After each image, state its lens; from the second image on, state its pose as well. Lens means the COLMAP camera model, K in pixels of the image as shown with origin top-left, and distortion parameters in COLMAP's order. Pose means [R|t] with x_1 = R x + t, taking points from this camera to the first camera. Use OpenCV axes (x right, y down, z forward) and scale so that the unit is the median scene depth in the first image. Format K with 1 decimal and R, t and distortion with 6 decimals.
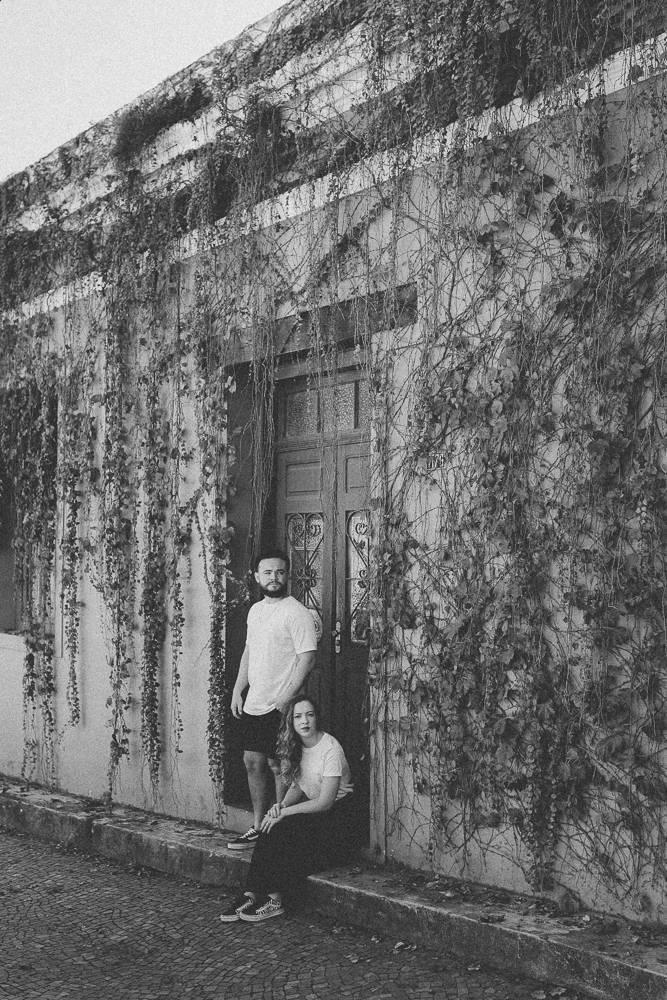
lens RADIAL K [[1081.0, 0, 279.5], [0, 1081.0, 503.9], [0, 0, 1]] dist [-0.056158, 0.064544]
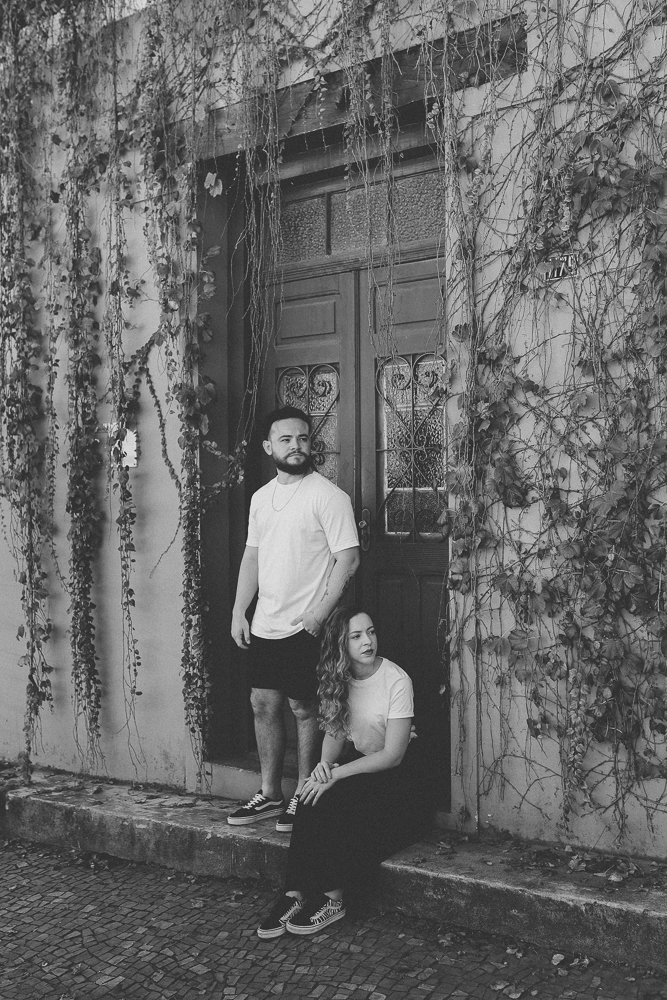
lens RADIAL K [[1049.8, 0, 311.3], [0, 1049.8, 499.2], [0, 0, 1]] dist [-0.066788, 0.099609]
pose [[0.974661, -0.020601, 0.222738, -0.160701], [0.006124, 0.997834, 0.065492, 0.062557], [-0.223605, -0.062468, 0.972676, 0.351297]]
